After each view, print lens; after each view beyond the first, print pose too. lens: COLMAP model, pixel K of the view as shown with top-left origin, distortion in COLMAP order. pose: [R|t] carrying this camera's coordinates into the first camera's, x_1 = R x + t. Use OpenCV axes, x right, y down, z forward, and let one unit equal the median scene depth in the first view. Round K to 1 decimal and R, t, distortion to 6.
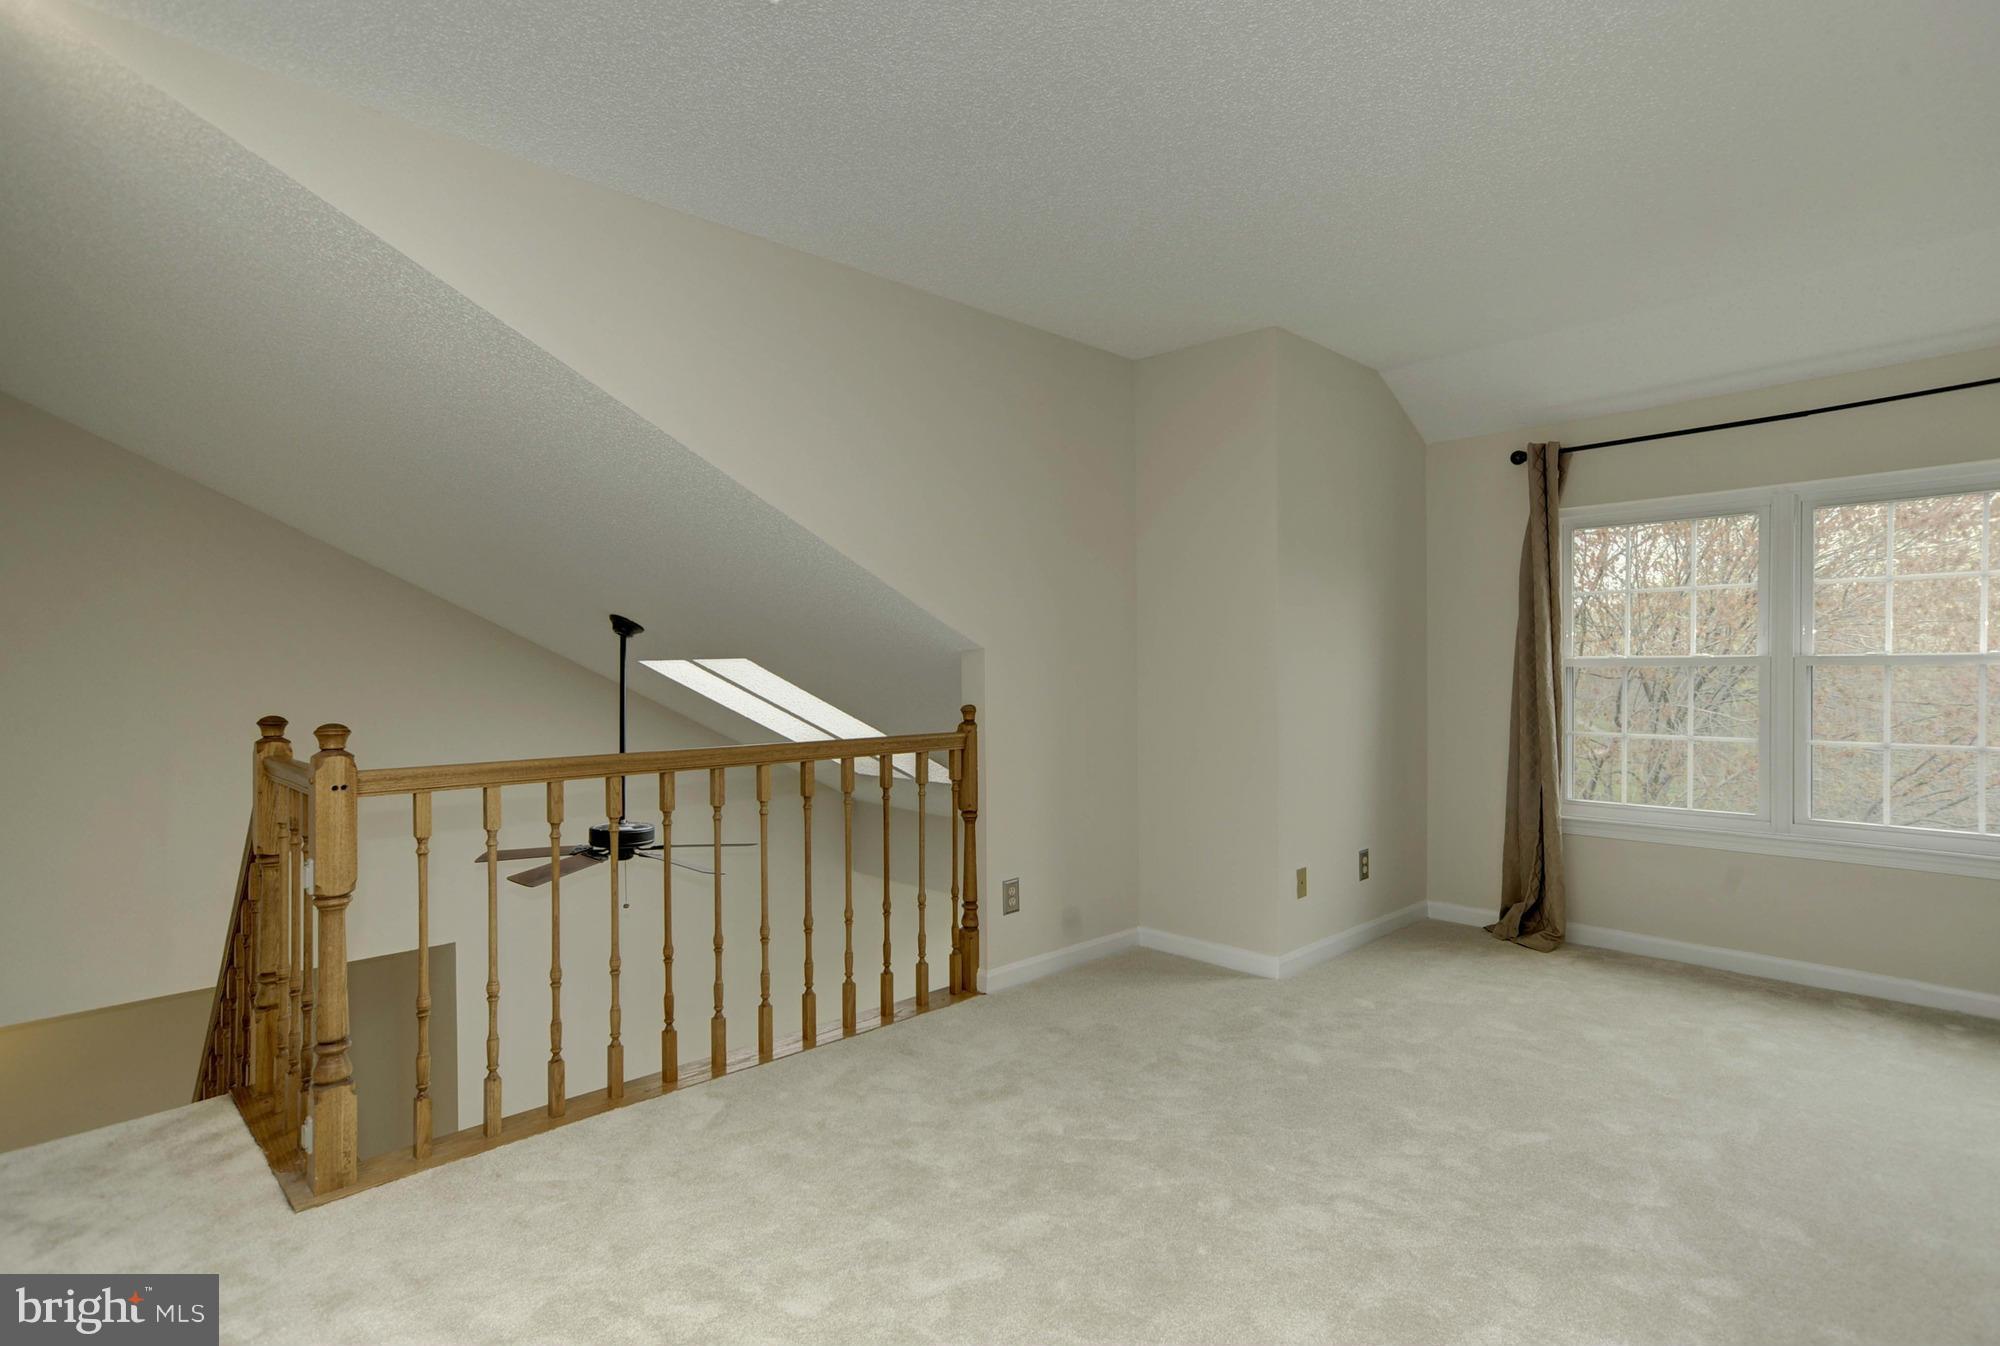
lens RADIAL K [[979.8, 0, 1033.0], [0, 979.8, 679.3], [0, 0, 1]] dist [-0.039969, 0.058518]
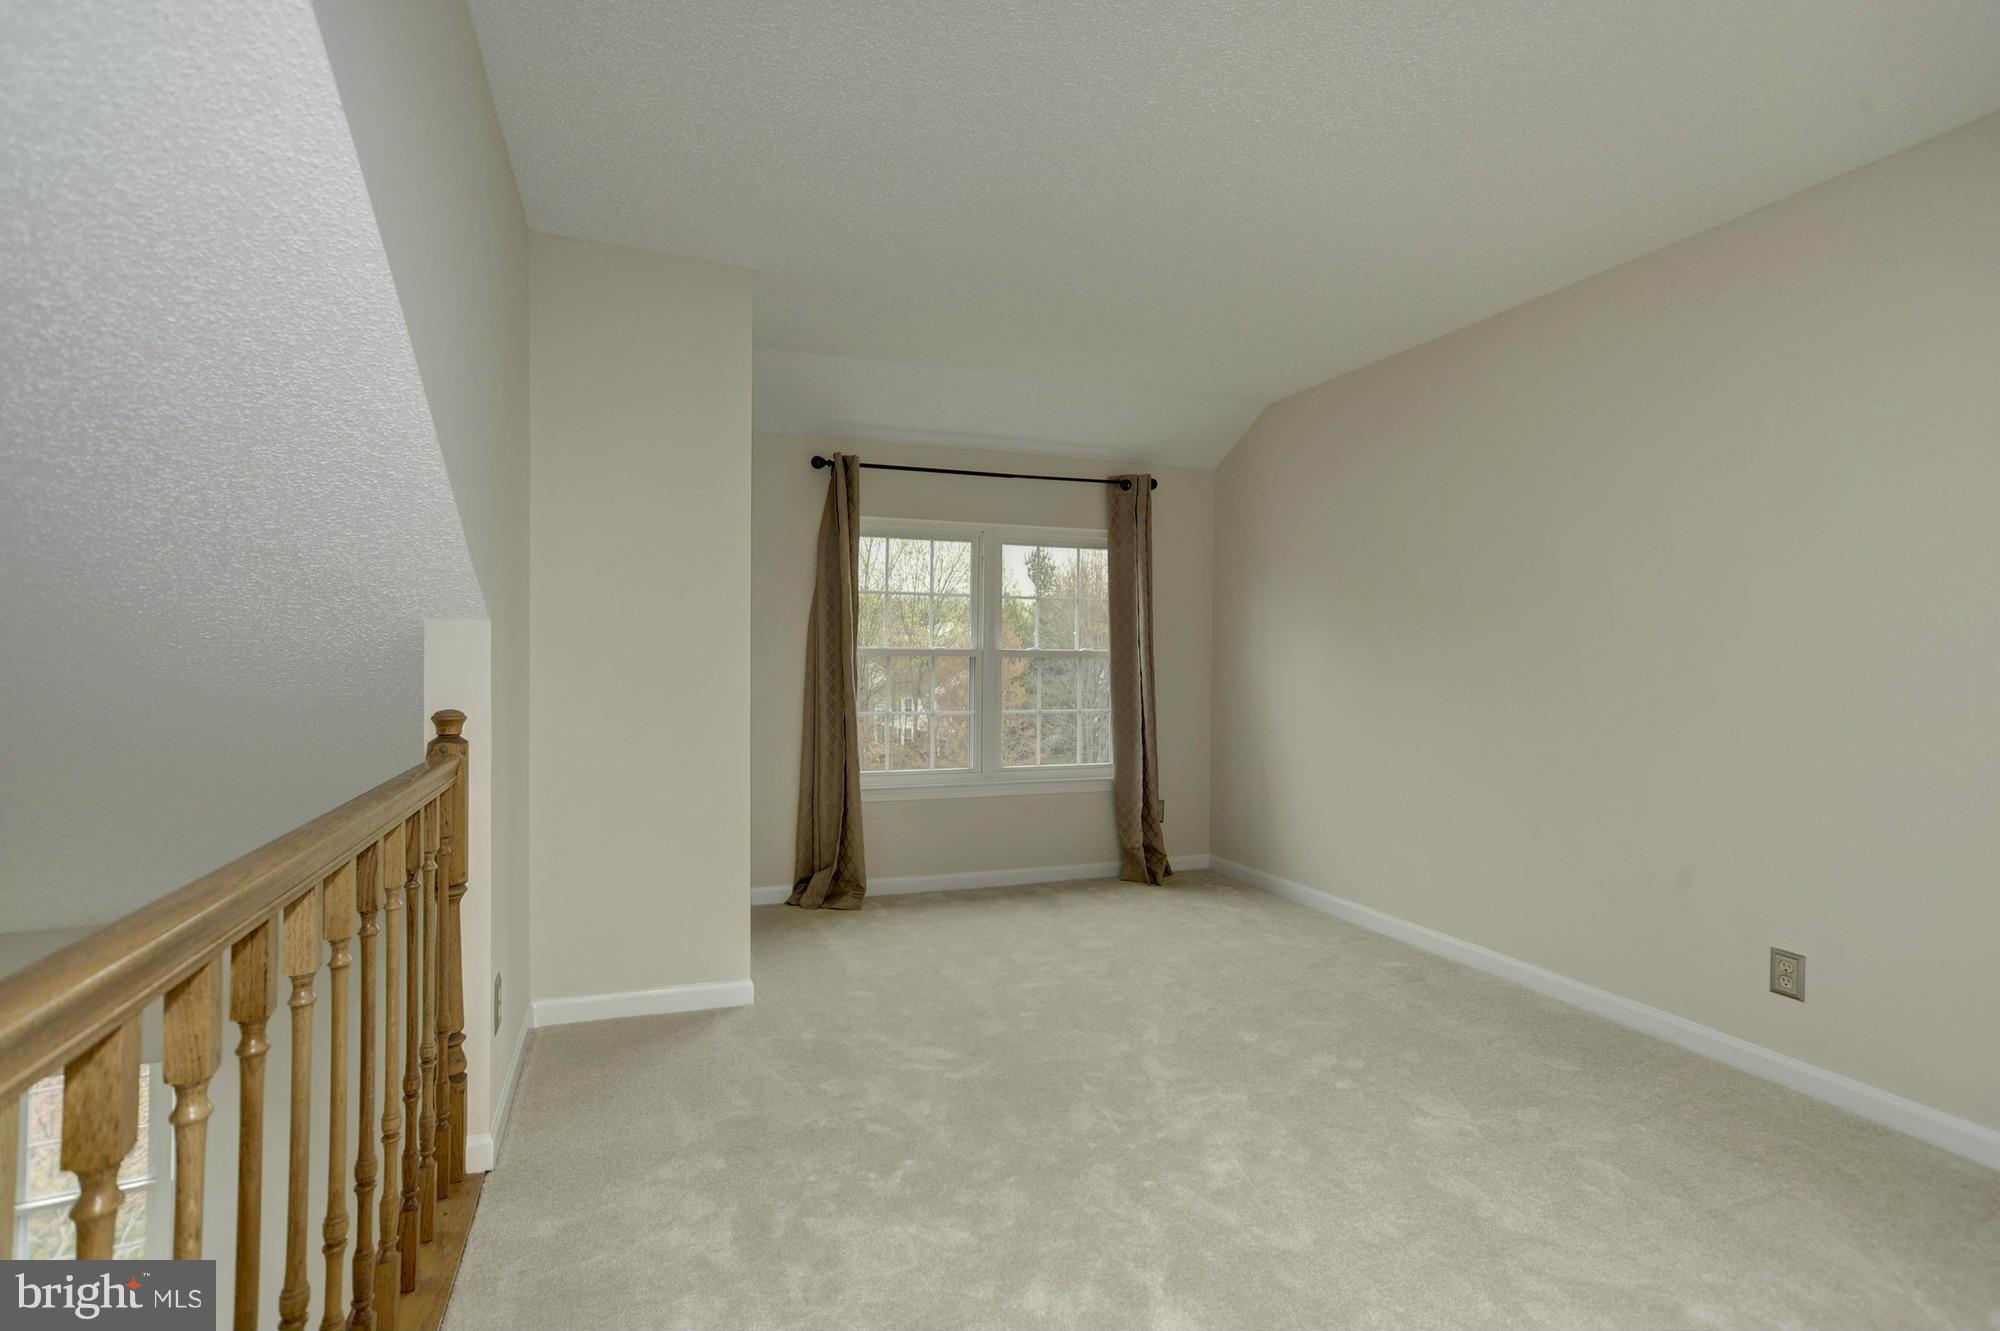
lens RADIAL K [[945.5, 0, 1000.0], [0, 945.5, 665.5], [0, 0, 1]] dist [0.000008, 0.000228]
pose [[0.453668, -0.001644, 0.891169, -0.371020], [0.002456, 0.999997, 0.000594, -0.001290], [-0.891167, 0.001919, 0.453671, 0.361514]]
